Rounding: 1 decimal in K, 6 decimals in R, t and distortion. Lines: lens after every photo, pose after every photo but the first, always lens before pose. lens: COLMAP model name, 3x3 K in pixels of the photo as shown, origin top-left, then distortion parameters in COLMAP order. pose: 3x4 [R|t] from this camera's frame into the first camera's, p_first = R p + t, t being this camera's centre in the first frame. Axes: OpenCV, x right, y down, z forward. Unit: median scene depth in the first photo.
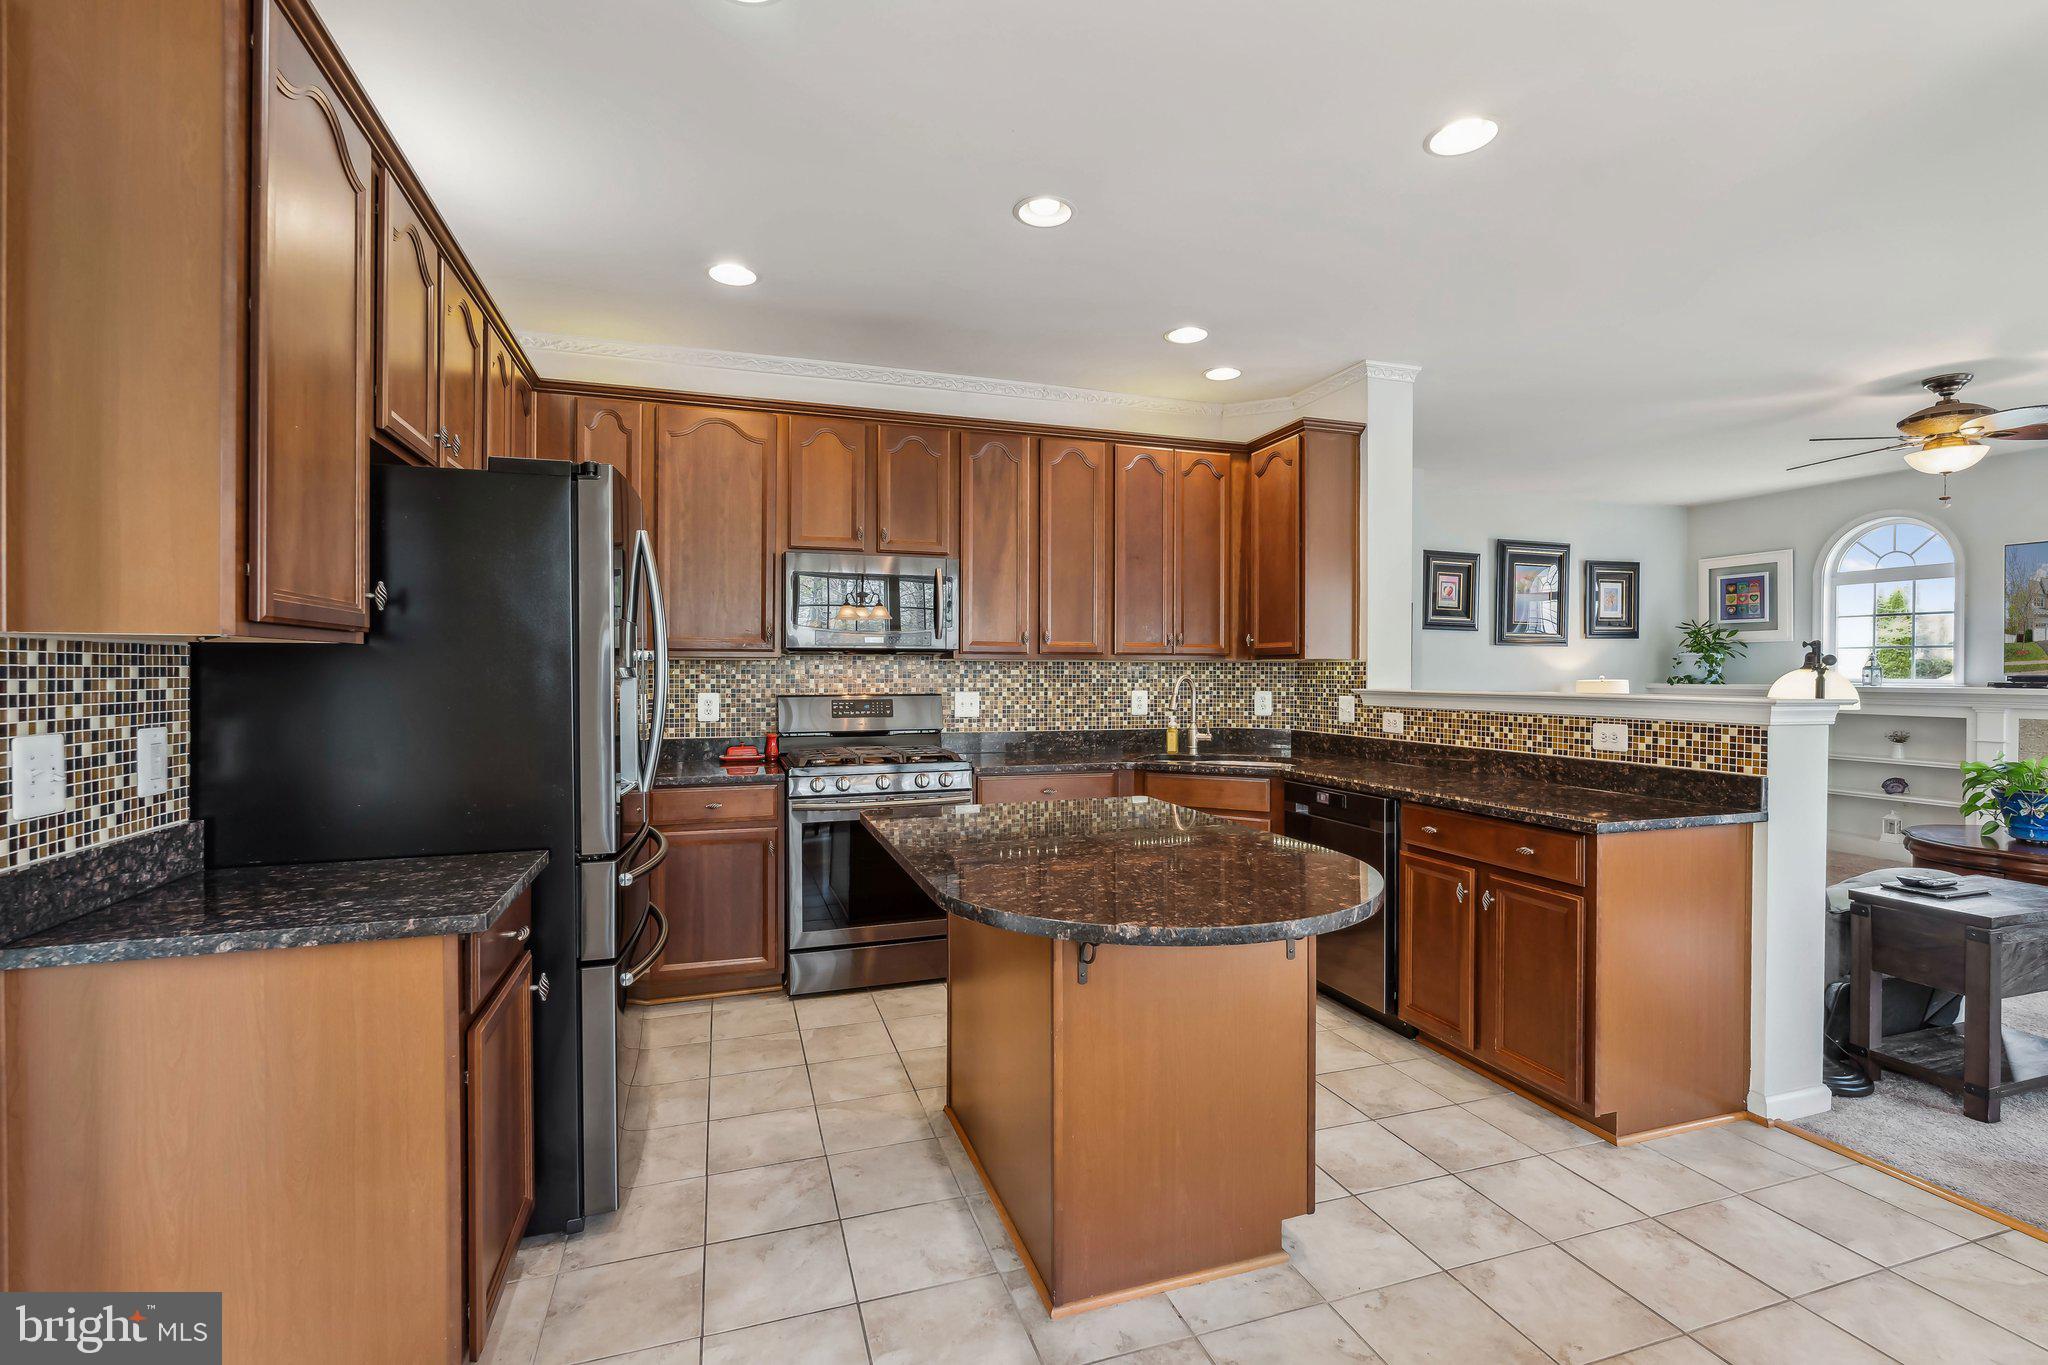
lens RADIAL K [[916.8, 0, 1029.9], [0, 916.8, 675.7], [0, 0, 1]] dist [-0.005304, 0.001194]
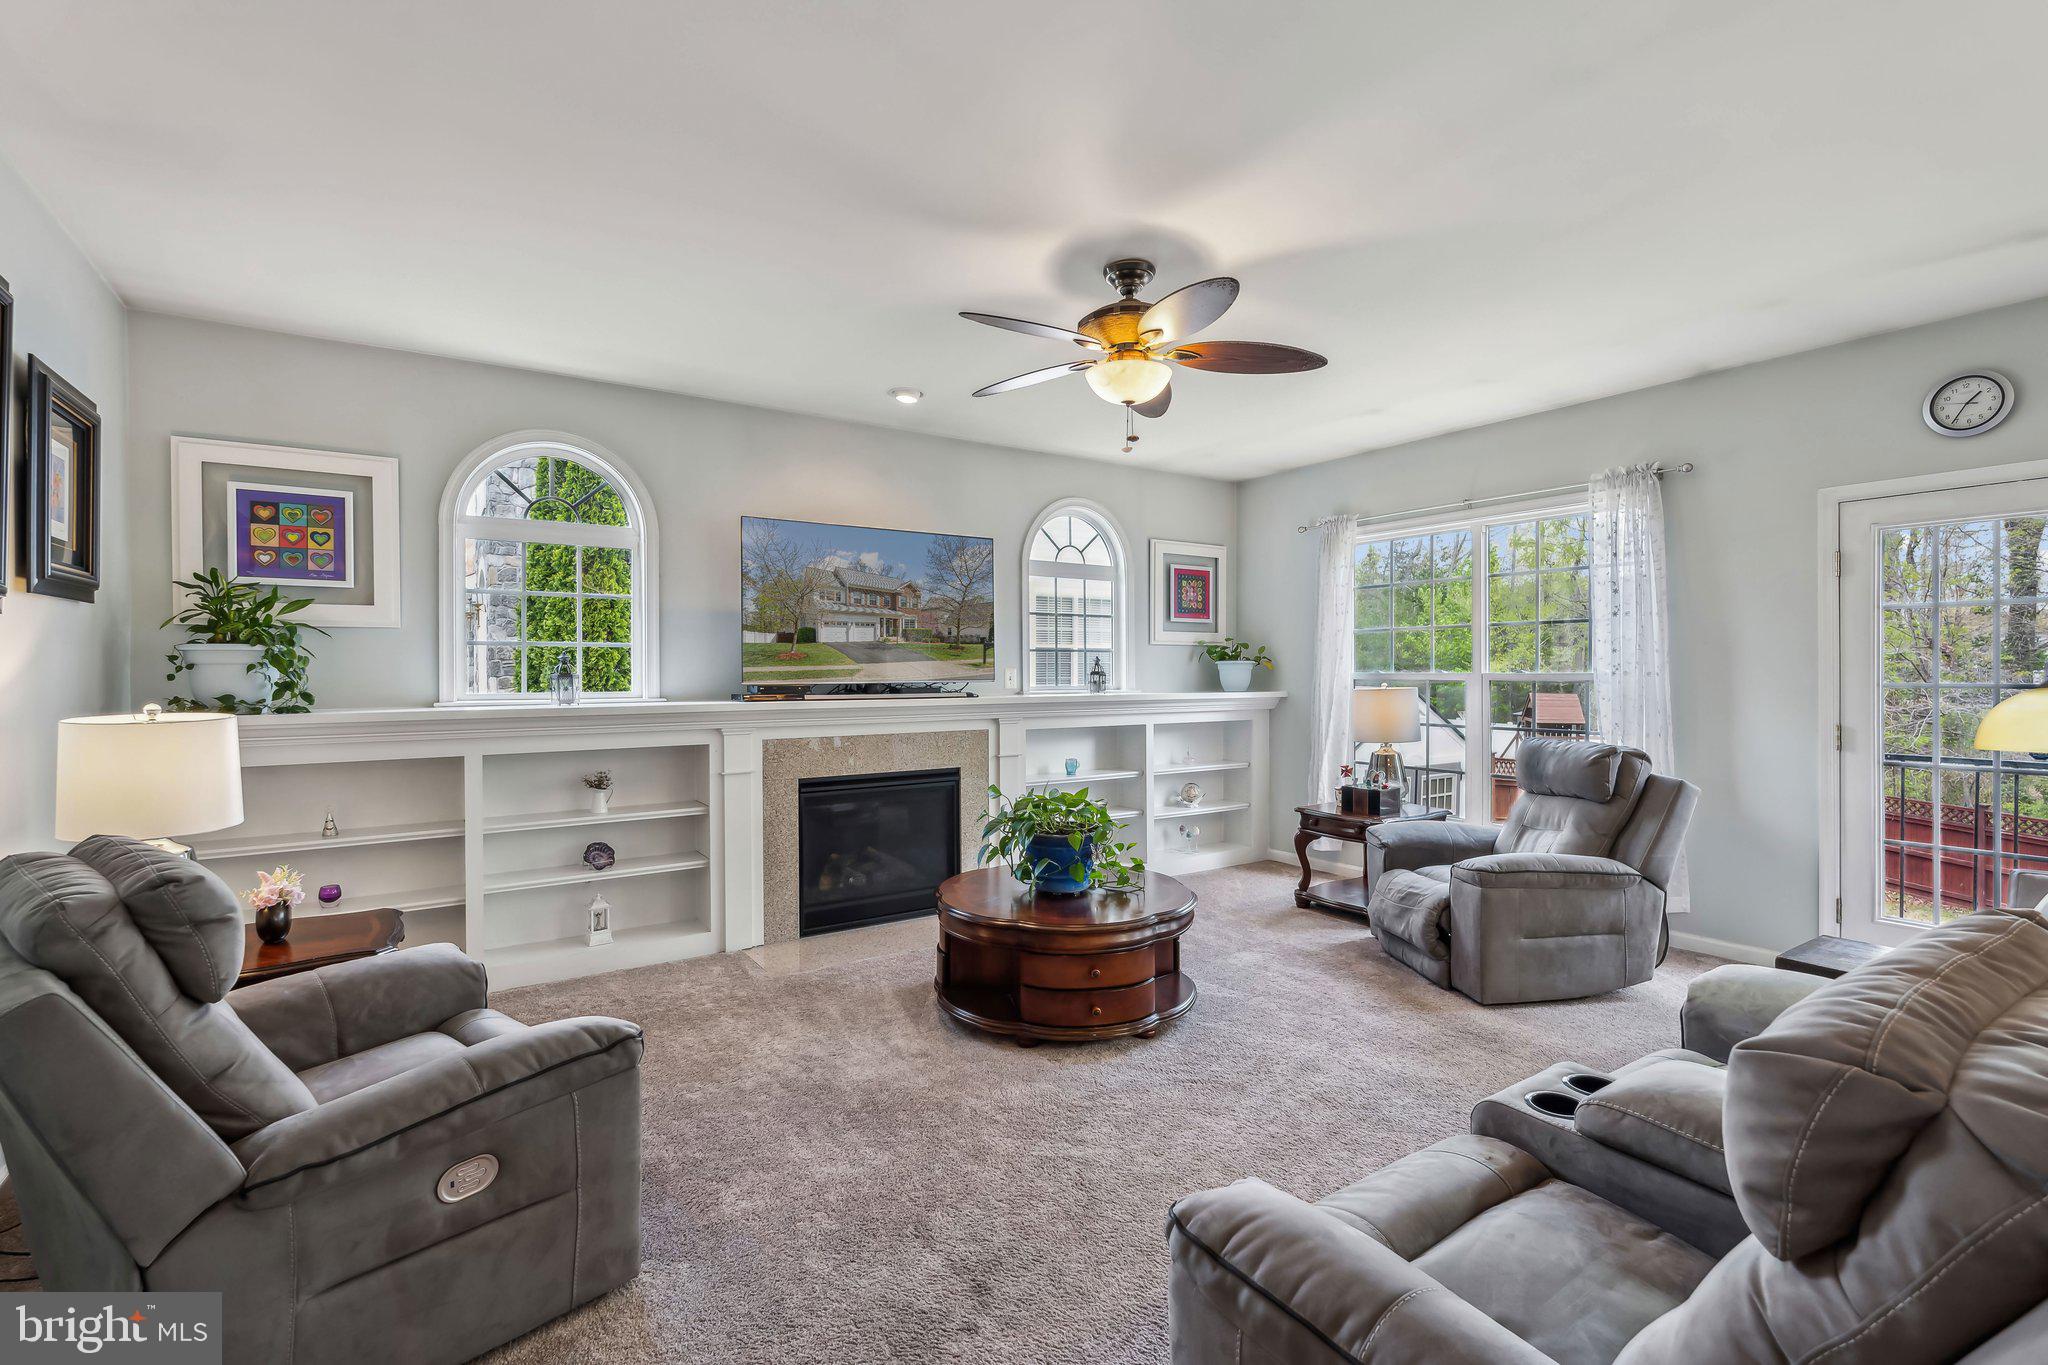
lens RADIAL K [[916.8, 0, 1026.5], [0, 916.8, 673.1], [0, 0, 1]] dist [-0.005304, 0.001194]
pose [[-0.261345, -0.002492, 0.965242, 0.423167], [0.010715, 0.999928, 0.005483, -0.019557], [-0.965186, 0.011775, -0.261300, 1.573175]]
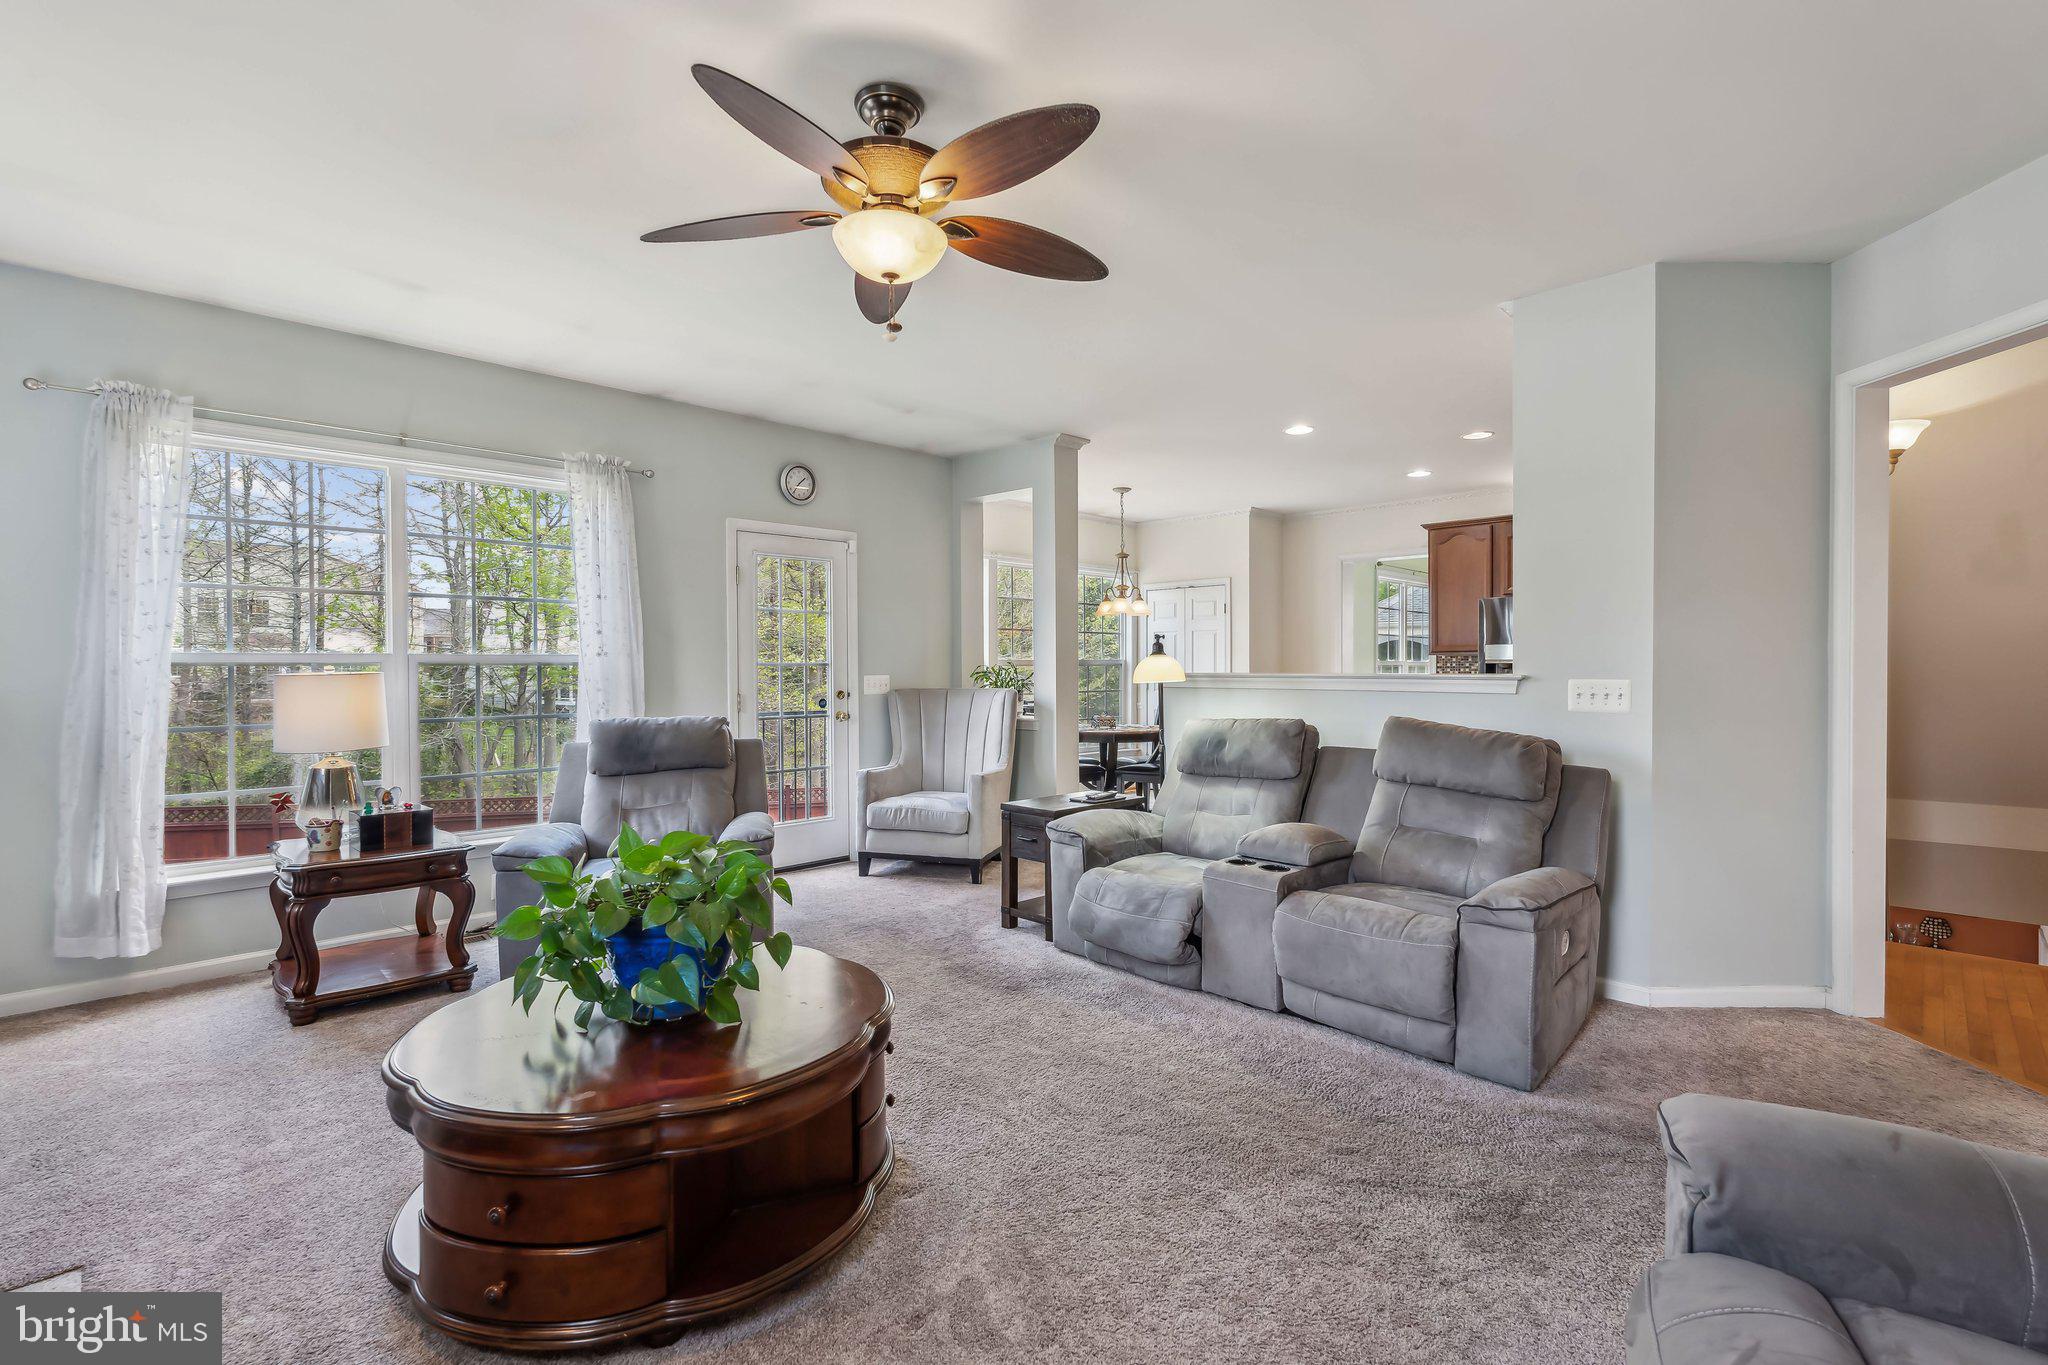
lens RADIAL K [[916.8, 0, 1007.8], [0, 916.8, 676.4], [0, 0, 1]] dist [-0.005304, 0.001194]
pose [[-0.898255, 0.004971, -0.439447, 1.481290], [-0.003832, 0.999809, 0.019142, 0.000461], [0.439458, 0.018878, -0.898065, 1.888608]]
